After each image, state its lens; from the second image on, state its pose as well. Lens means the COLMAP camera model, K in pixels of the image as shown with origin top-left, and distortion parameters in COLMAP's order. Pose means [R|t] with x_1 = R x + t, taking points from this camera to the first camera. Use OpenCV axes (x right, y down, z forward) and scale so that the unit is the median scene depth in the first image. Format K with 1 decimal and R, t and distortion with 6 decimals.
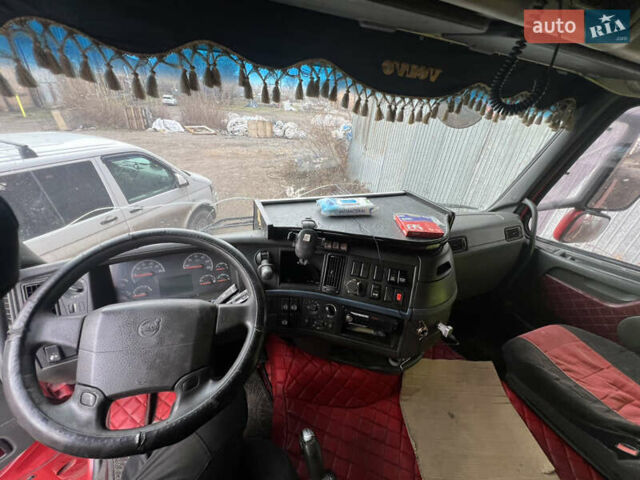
lens RADIAL K [[256.2, 0, 322.2], [0, 256.2, 243.8], [0, 0, 1]] dist [-0.003240, 0.000283]
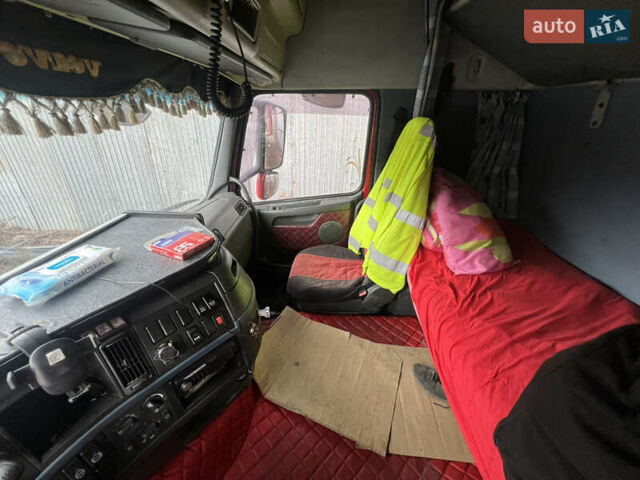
lens RADIAL K [[256.2, 0, 318.9], [0, 256.2, 241.7], [0, 0, 1]] dist [-0.003240, 0.000283]
pose [[0.414707, -0.479024, 0.773663, -0.107383], [0.444734, 0.848455, 0.286942, -0.114785], [-0.793870, 0.225077, 0.564898, 0.121807]]
